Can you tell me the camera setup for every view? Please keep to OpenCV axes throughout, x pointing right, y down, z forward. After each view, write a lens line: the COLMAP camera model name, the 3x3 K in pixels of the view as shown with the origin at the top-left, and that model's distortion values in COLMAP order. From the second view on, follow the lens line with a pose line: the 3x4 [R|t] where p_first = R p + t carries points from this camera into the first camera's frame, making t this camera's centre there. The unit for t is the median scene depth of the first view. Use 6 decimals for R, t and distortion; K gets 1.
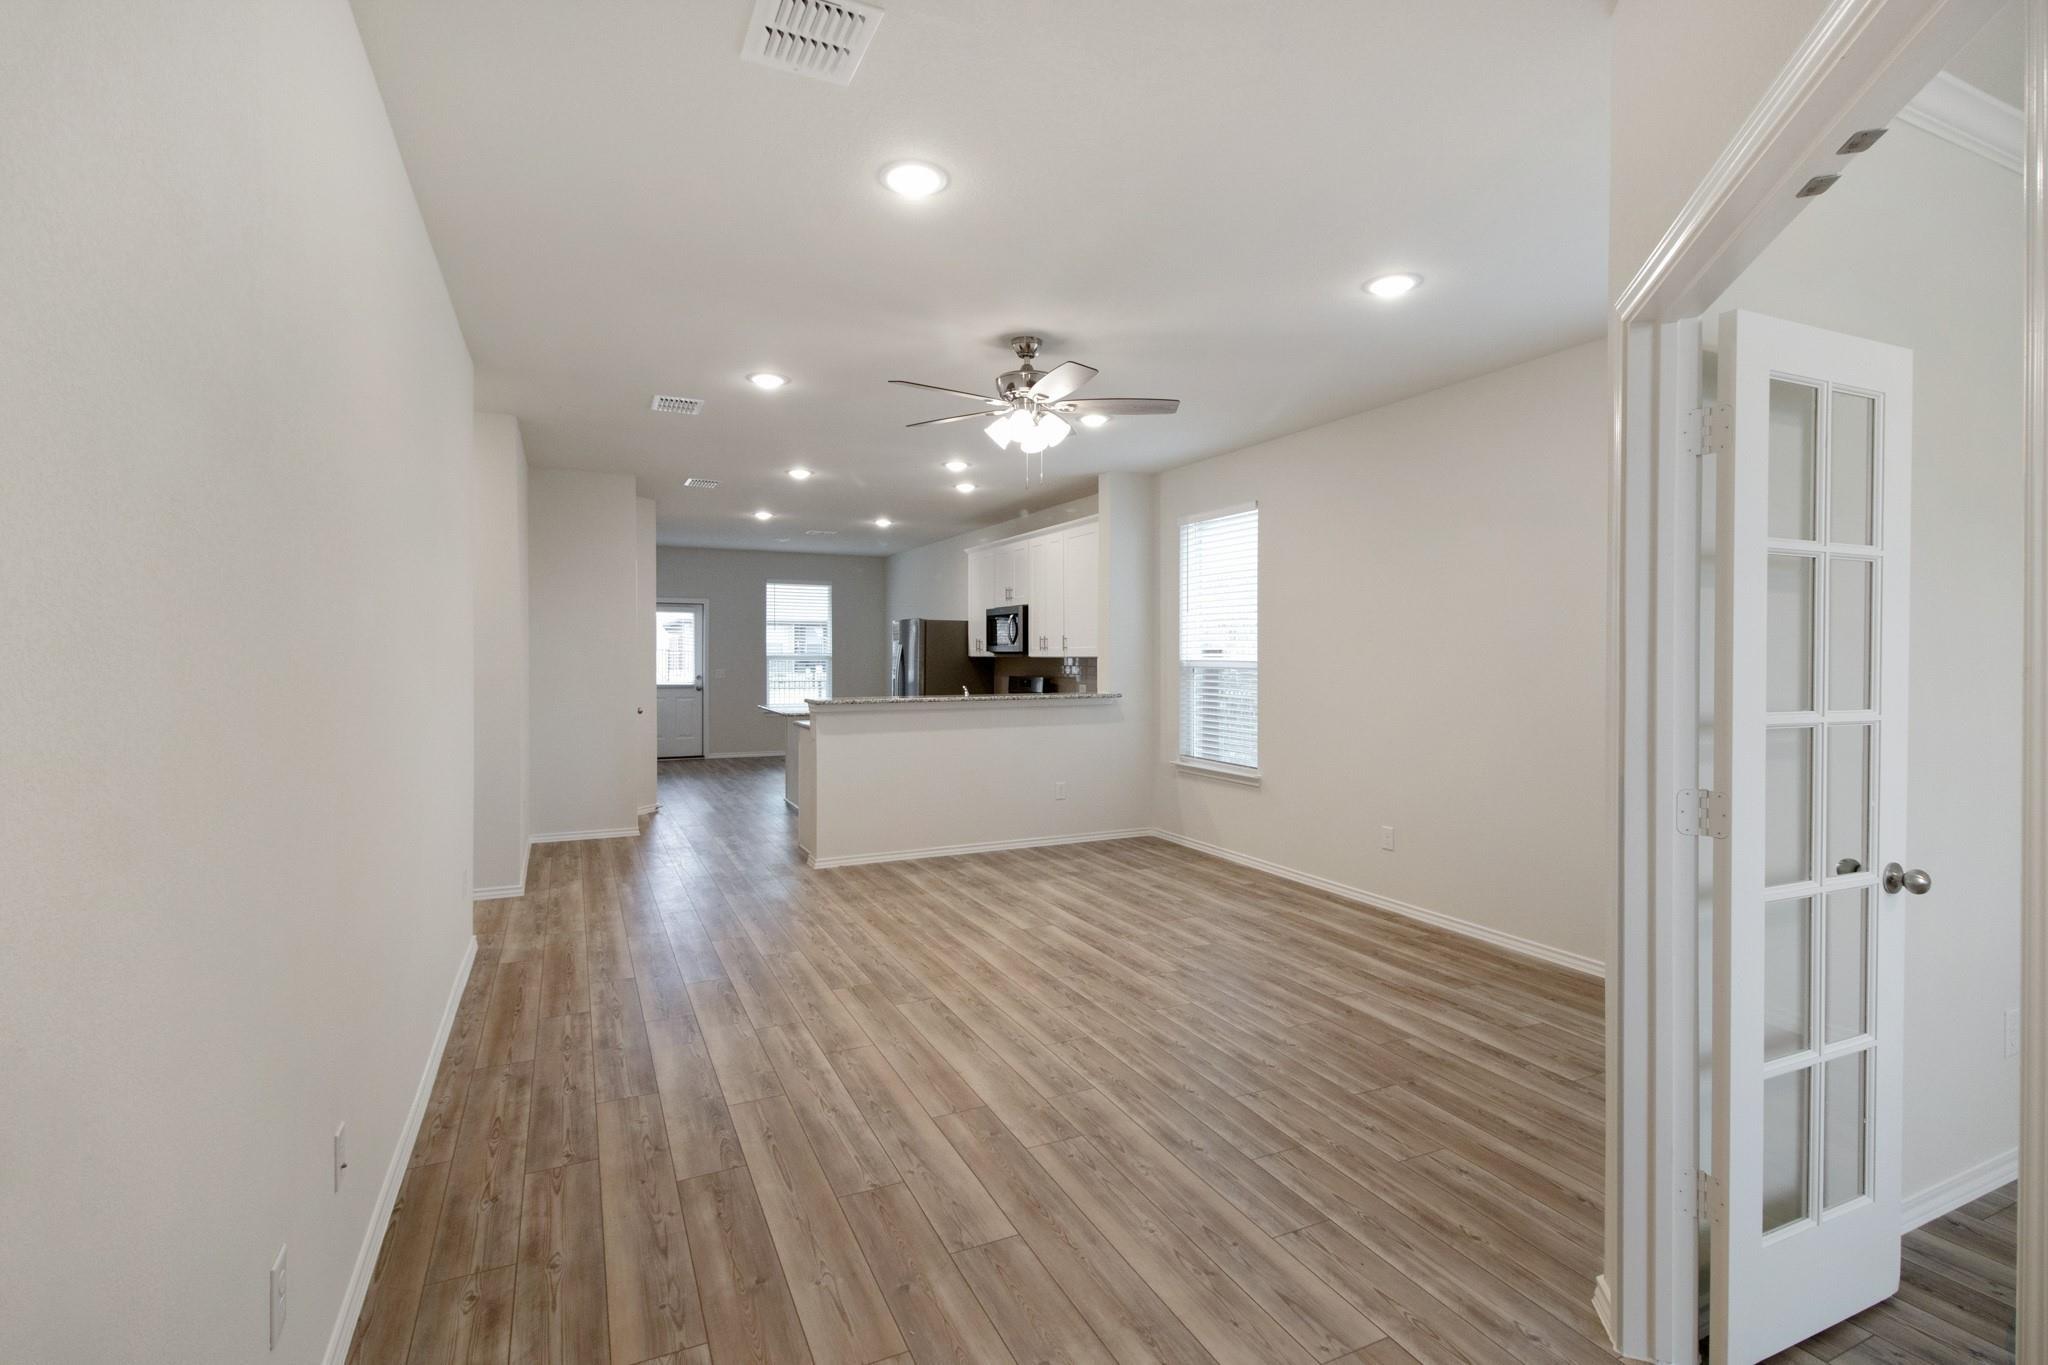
lens RADIAL K [[954.8, 0, 1029.2], [0, 954.8, 660.2], [0, 0, 1]] dist [0.000987, 0.000770]
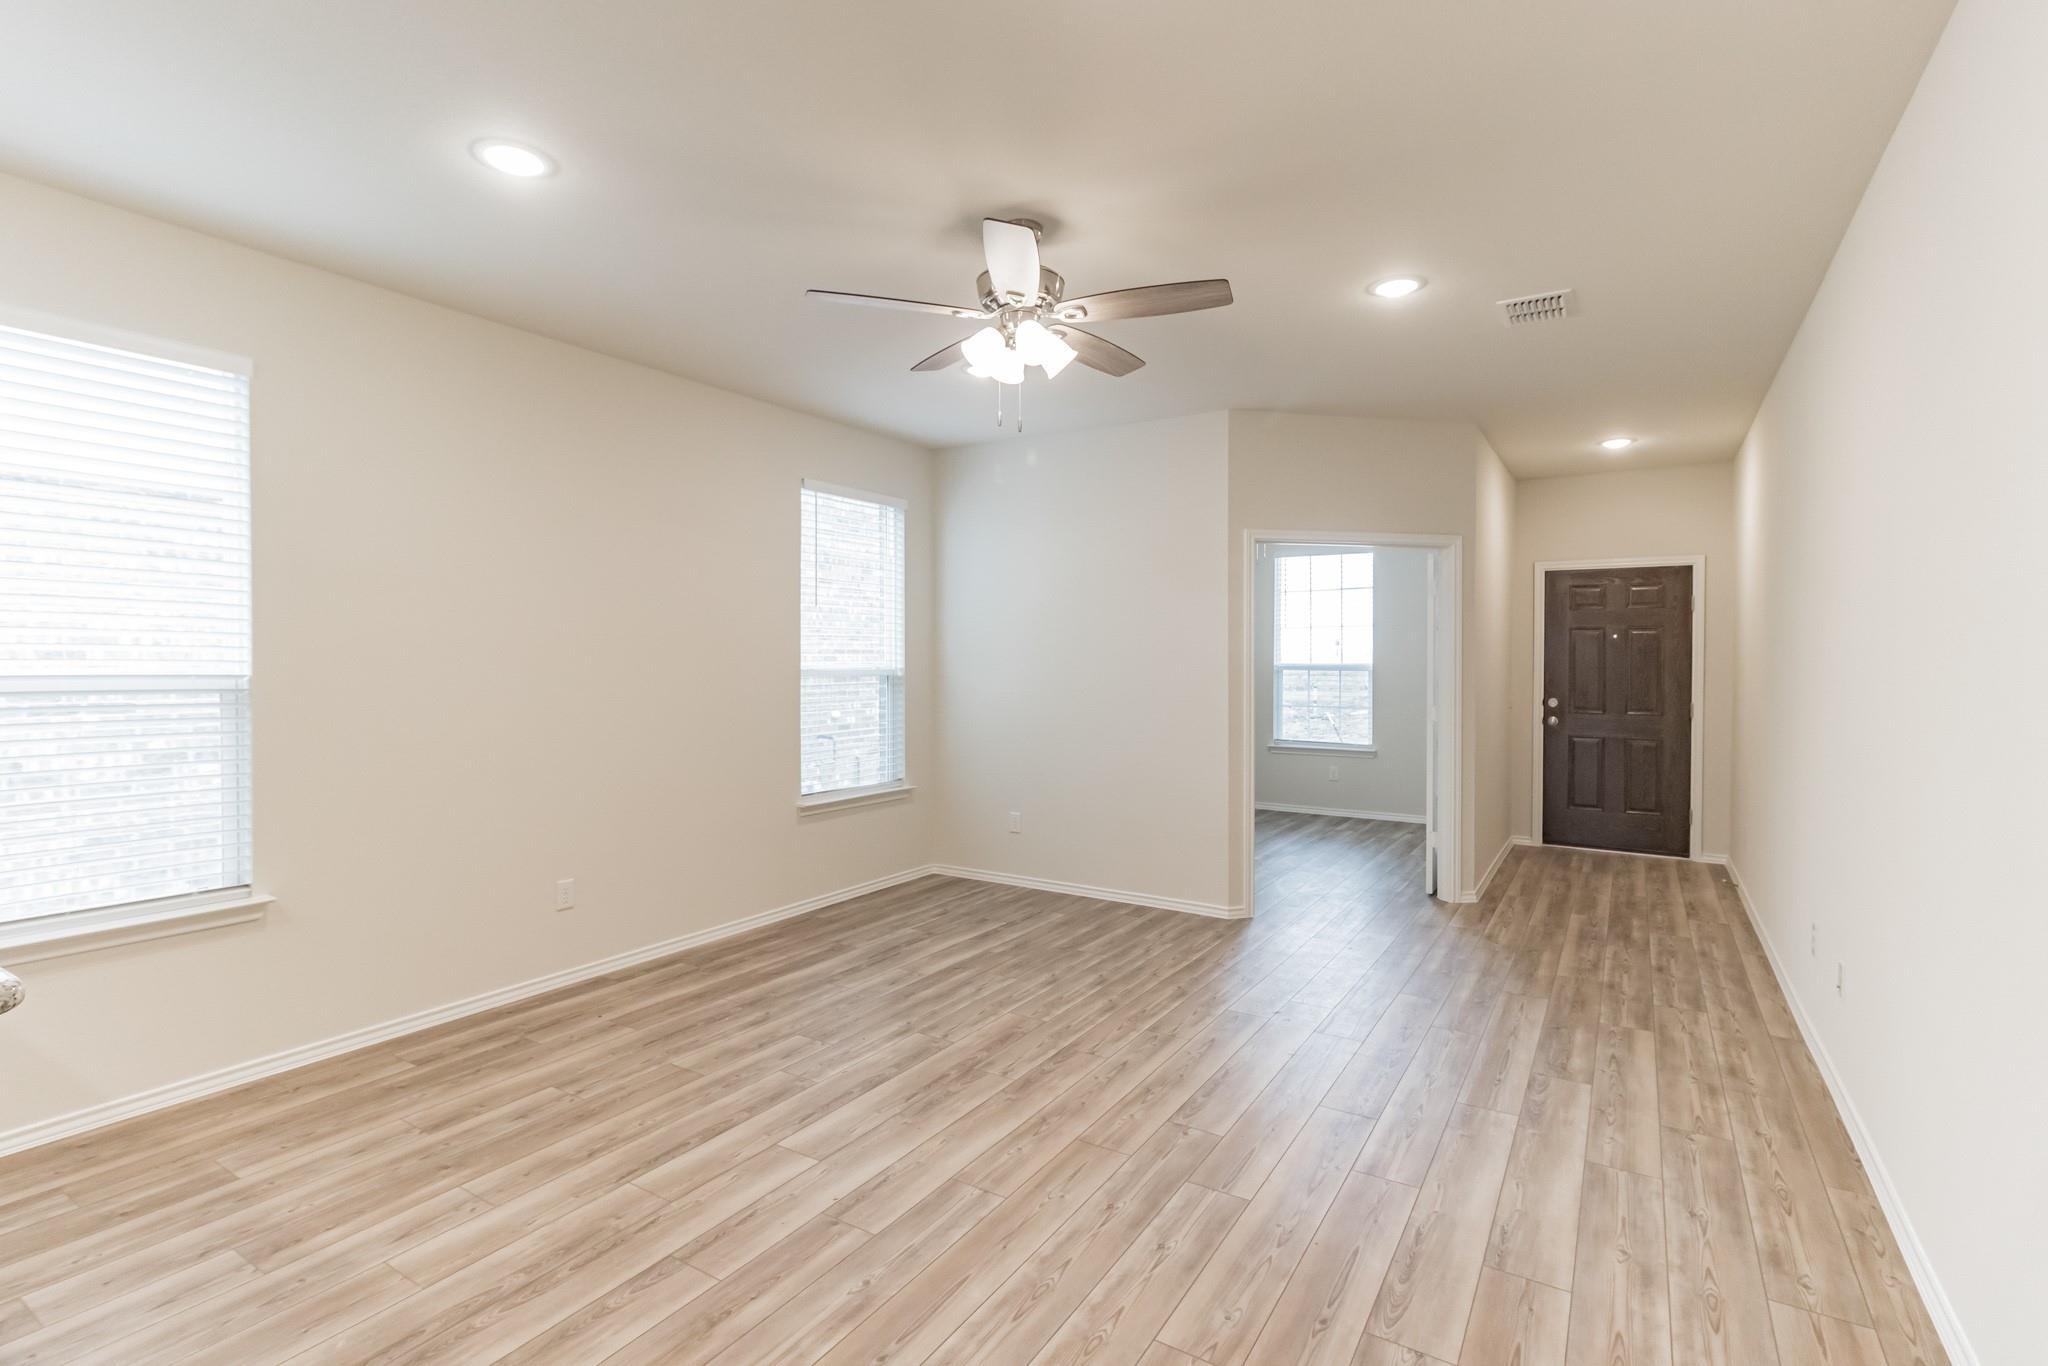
lens RADIAL K [[954.8, 0, 1029.2], [0, 954.8, 660.7], [0, 0, 1]] dist [0.000987, 0.000770]
pose [[-0.529481, -0.003298, 0.848315, -0.687038], [0.003929, 0.999972, 0.006341, -0.014262], [-0.848313, 0.006691, -0.529453, 1.511708]]
